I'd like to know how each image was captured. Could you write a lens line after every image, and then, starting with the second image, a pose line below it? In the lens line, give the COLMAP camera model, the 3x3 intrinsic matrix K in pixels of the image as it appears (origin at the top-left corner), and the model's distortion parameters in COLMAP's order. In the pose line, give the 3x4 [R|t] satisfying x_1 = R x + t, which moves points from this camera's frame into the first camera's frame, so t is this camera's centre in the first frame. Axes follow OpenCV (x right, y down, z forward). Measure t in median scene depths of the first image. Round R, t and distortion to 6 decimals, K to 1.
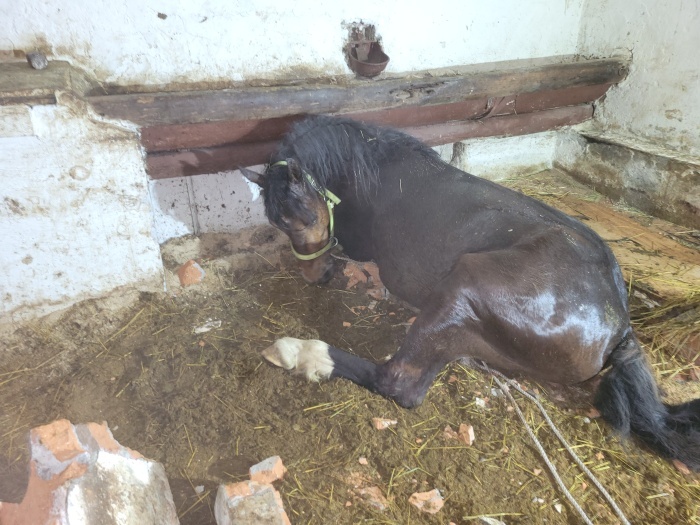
lens RADIAL K [[526.2, 0, 355.8], [0, 526.2, 255.2], [0, 0, 1]] dist [0.052561, -0.045817]
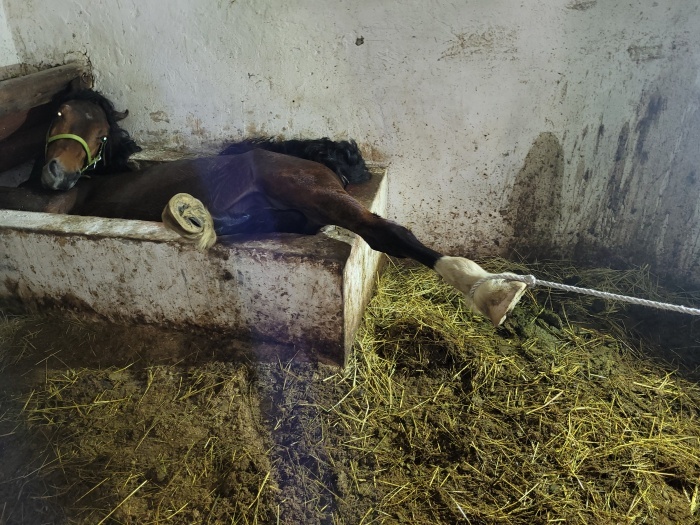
lens RADIAL K [[526.2, 0, 340.6], [0, 526.2, 251.9], [0, 0, 1]] dist [0.052561, -0.045817]
pose [[0.619154, -0.366976, 0.694246, 0.048507], [0.356651, 0.919057, 0.167735, -0.089886], [-0.699606, 0.143749, 0.699920, 0.147393]]
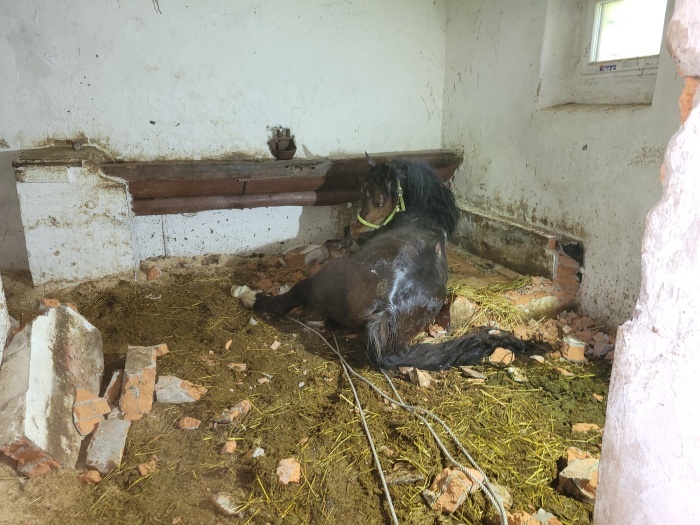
lens RADIAL K [[526.2, 0, 344.0], [0, 526.2, 262.4], [0, 0, 1]] dist [0.052561, -0.045817]
pose [[0.994602, 0.029308, -0.099535, 0.390509], [-0.045391, 0.985517, -0.163386, 0.221100], [0.093305, 0.167022, 0.981528, -0.488952]]
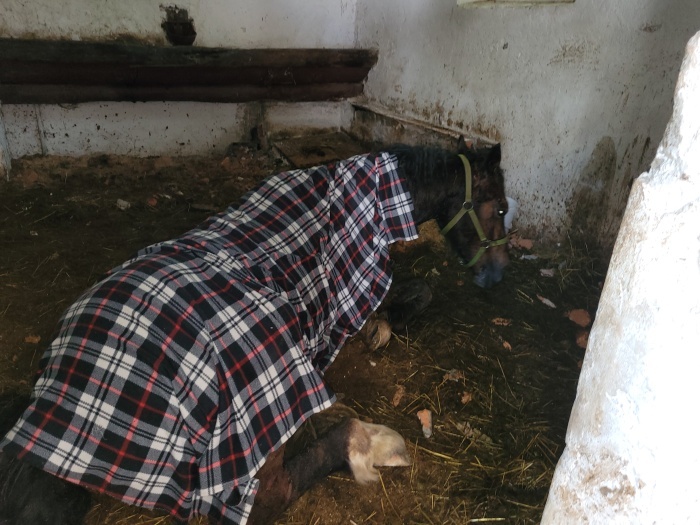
lens RADIAL K [[526.2, 0, 342.0], [0, 526.2, 254.7], [0, 0, 1]] dist [0.052561, -0.045817]
pose [[0.995030, 0.027939, 0.095575, 0.345647], [-0.025202, 0.999240, -0.029723, 0.249696], [-0.096332, 0.027167, 0.994978, -0.427073]]
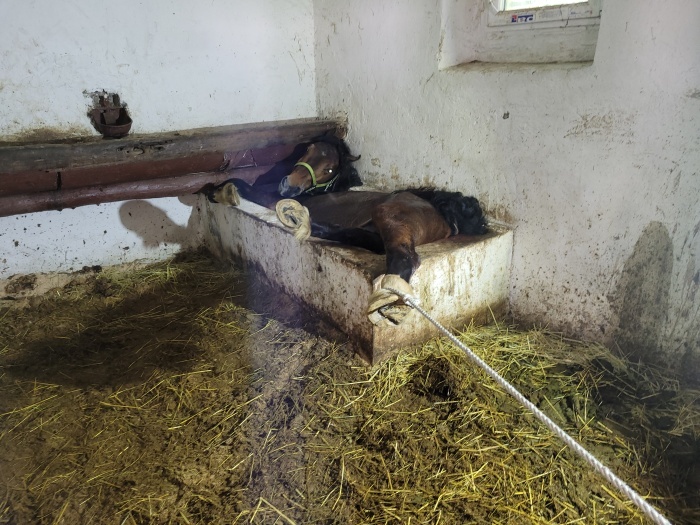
lens RADIAL K [[526.2, 0, 356.3], [0, 526.2, 263.3], [0, 0, 1]] dist [0.052561, -0.045817]
pose [[0.978343, -0.071598, 0.194214, 0.312867], [0.089708, 0.992239, -0.086105, 0.084121], [-0.186542, 0.101662, 0.977173, -0.205048]]
